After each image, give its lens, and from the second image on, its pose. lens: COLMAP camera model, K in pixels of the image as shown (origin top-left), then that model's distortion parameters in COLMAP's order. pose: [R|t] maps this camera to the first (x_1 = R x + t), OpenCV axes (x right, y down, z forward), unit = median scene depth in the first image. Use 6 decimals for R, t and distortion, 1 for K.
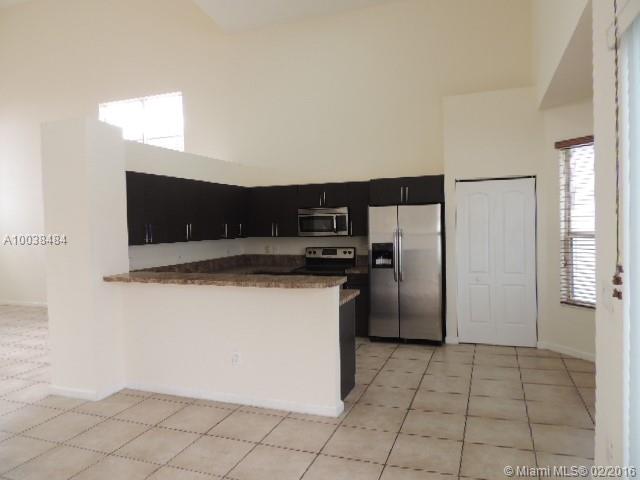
lens RADIAL K [[457.2, 0, 320.0], [0, 457.2, 240.0], [0, 0, 1]] dist [-0.007632, -0.003952]
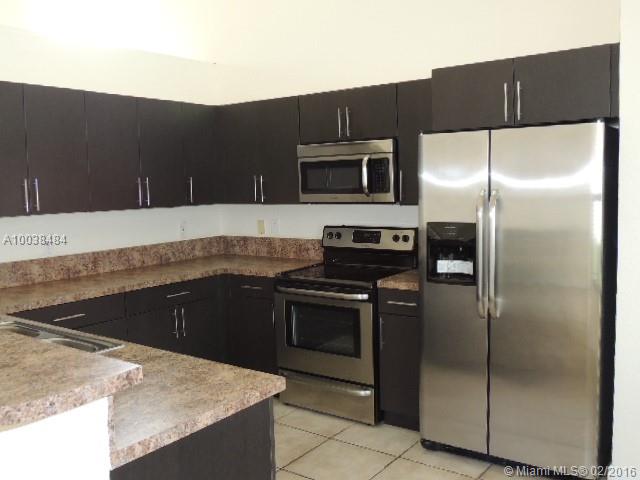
lens RADIAL K [[619.0, 0, 320.0], [0, 619.0, 240.0], [0, 0, 1]] dist [-0.021550, -0.011067]
pose [[0.962895, 0.022953, -0.268900, 0.156358], [-0.005289, 0.997791, 0.066228, -0.012703], [0.269826, -0.062348, 0.960889, 0.394085]]
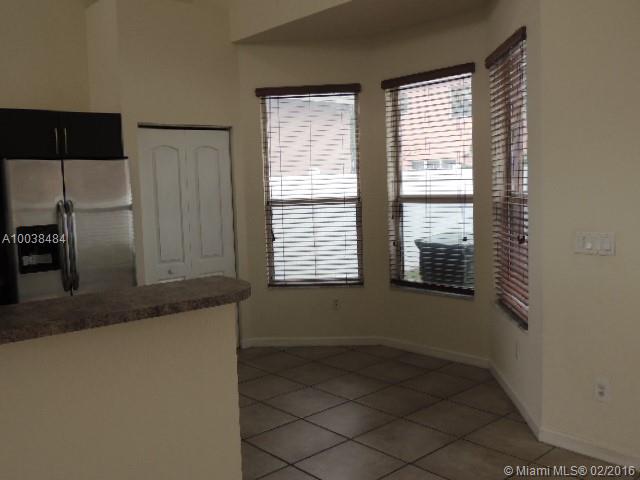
lens RADIAL K [[600.7, 0, 320.0], [0, 600.7, 240.0], [0, 0, 1]] dist [-0.058601, -0.006427]
pose [[0.472055, -0.070439, 0.878751, -0.300355], [0.049599, 0.997346, 0.053301, 0.001583], [-0.880173, 0.018424, 0.474296, 0.327711]]
